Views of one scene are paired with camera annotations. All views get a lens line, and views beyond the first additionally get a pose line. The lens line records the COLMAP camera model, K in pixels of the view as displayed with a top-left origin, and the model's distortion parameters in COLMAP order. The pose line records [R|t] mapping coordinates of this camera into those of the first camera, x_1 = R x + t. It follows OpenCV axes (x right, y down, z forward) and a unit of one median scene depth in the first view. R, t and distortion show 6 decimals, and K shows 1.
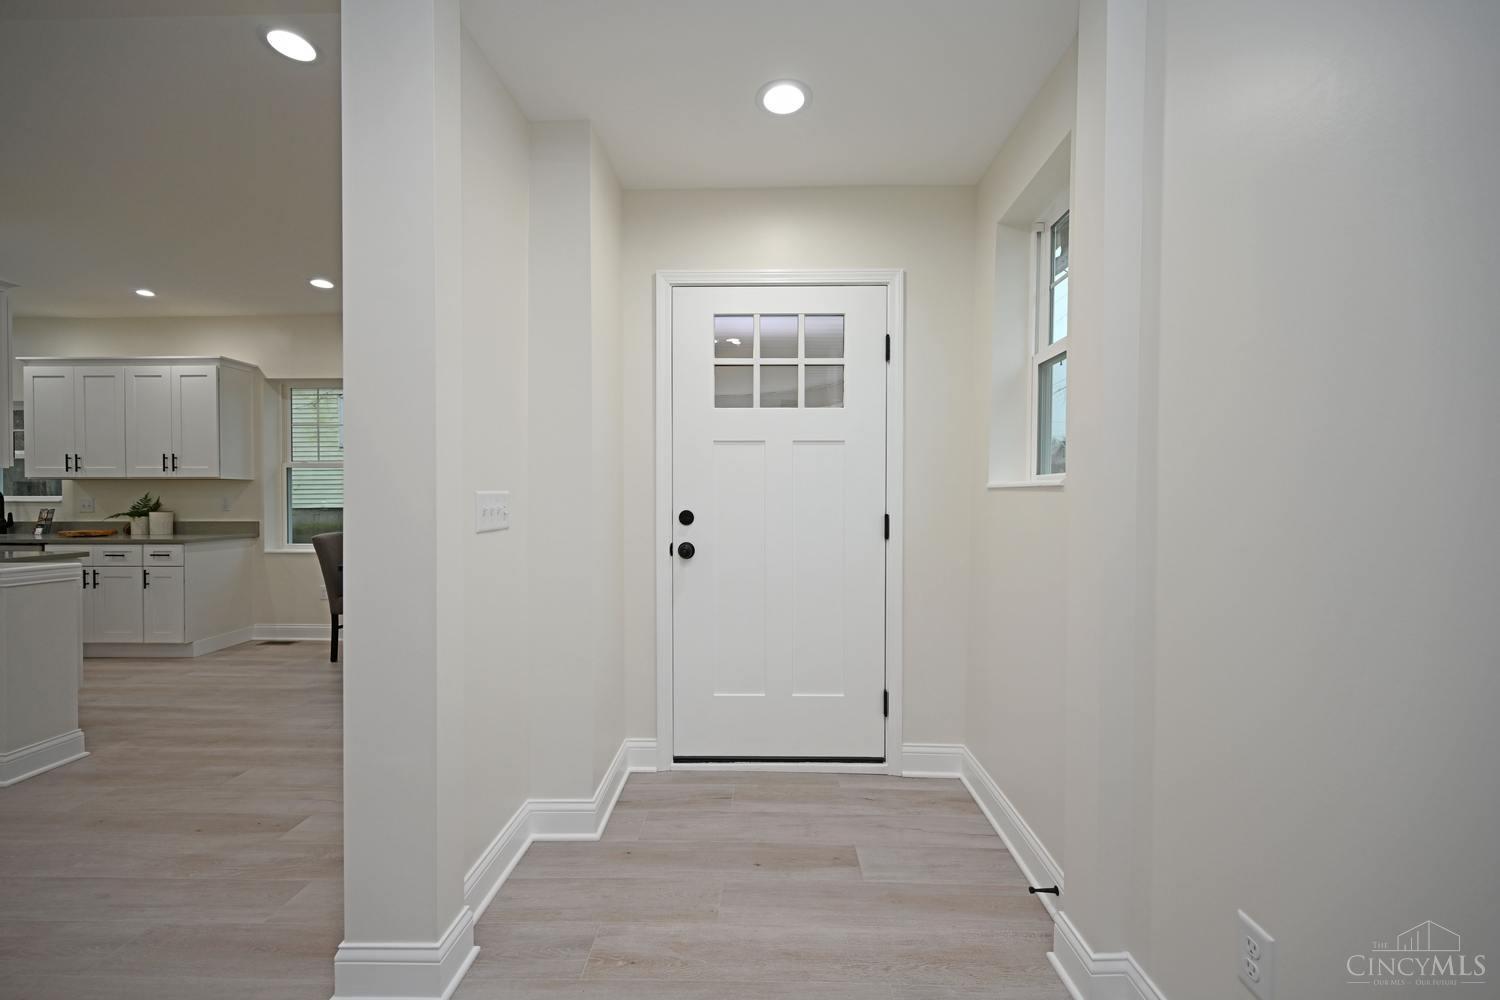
lens RADIAL K [[598.1, 0, 738.8], [0, 598.1, 501.8], [0, 0, 1]] dist [0.007896, 0.000233]
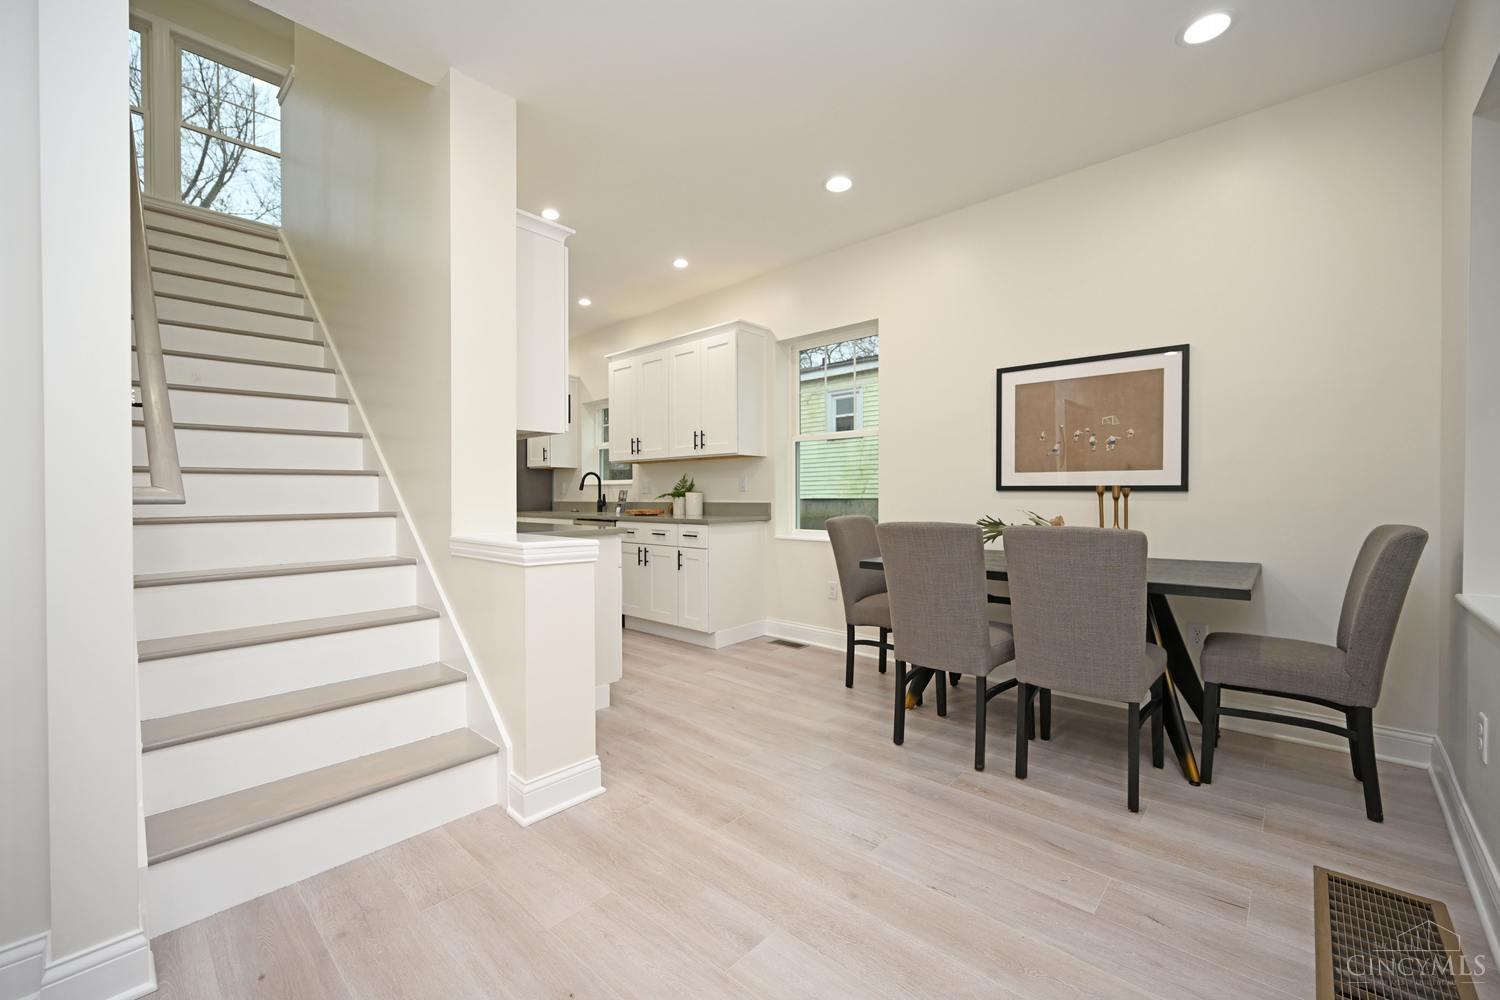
lens RADIAL K [[598.1, 0, 749.3], [0, 598.1, 497.3], [0, 0, 1]] dist [0.007896, 0.000233]
pose [[0.764853, 0.001081, -0.644204, -0.263142], [-0.002851, 0.999994, -0.001706, 0.027162], [0.644199, 0.003142, 0.764852, 0.316136]]
